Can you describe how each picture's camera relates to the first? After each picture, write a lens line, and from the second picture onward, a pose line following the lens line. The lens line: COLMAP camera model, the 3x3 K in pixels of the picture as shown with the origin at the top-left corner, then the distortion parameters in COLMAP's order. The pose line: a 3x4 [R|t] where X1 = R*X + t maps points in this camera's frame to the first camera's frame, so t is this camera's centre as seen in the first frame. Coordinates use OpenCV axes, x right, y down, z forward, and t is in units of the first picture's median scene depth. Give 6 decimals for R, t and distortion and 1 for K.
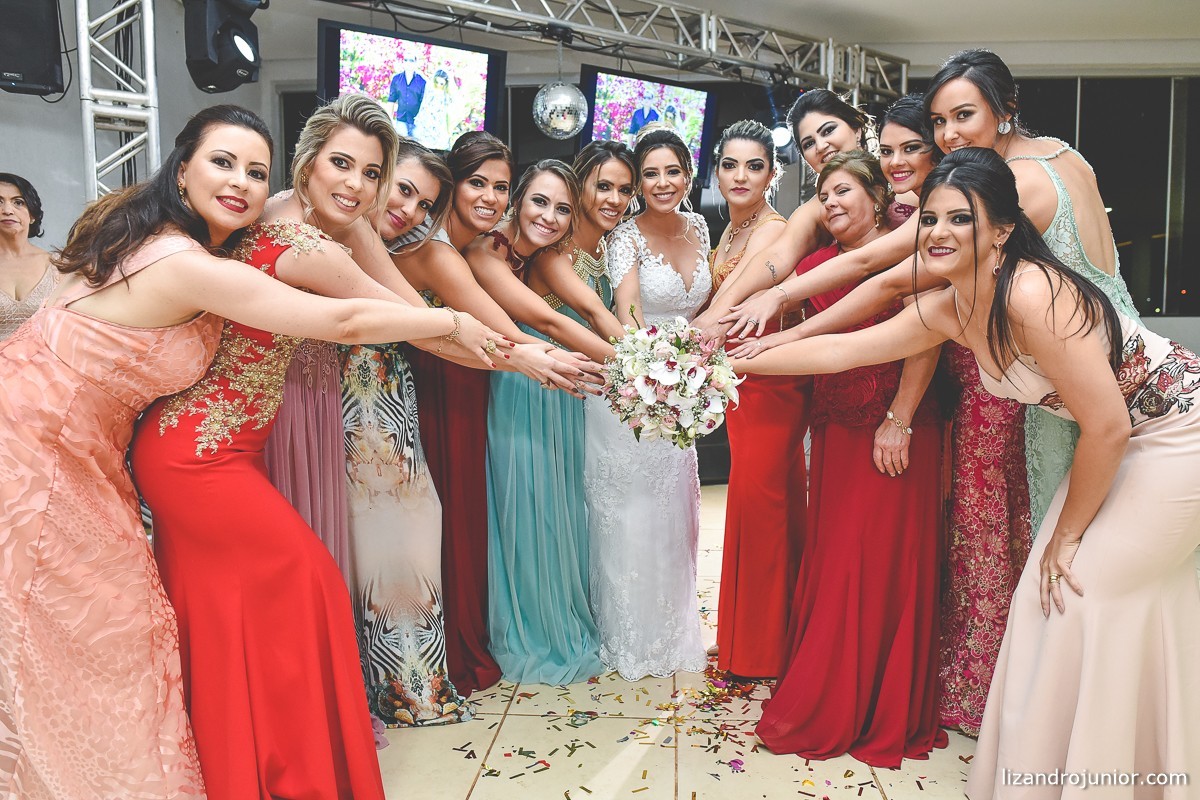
lens RADIAL K [[837.4, 0, 610.7], [0, 837.4, 422.0], [0, 0, 1]] dist [-0.038412, 0.017440]
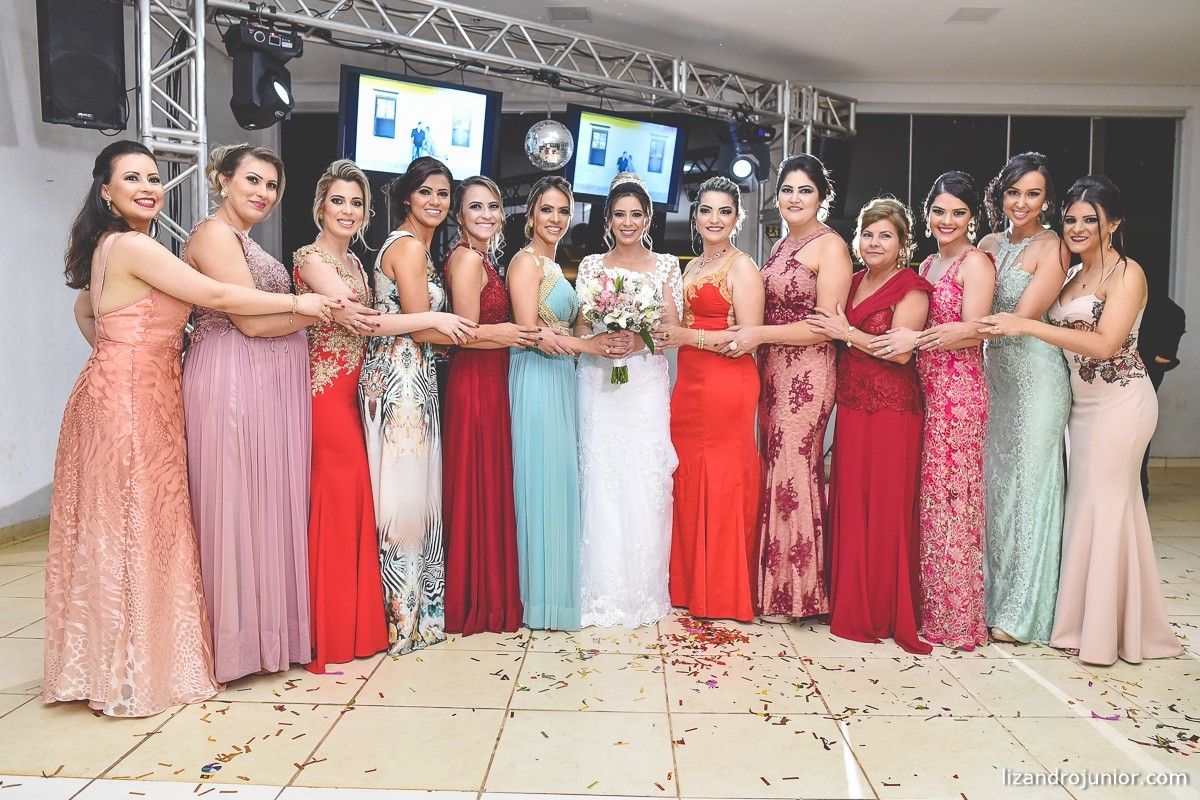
lens RADIAL K [[837.4, 0, 589.4], [0, 837.4, 405.8], [0, 0, 1]] dist [-0.038412, 0.017440]
pose [[0.999573, 0.010282, 0.027335, -0.032781], [-0.009698, 0.999724, -0.021396, 0.003685], [-0.027547, 0.021122, 0.999397, -0.124426]]
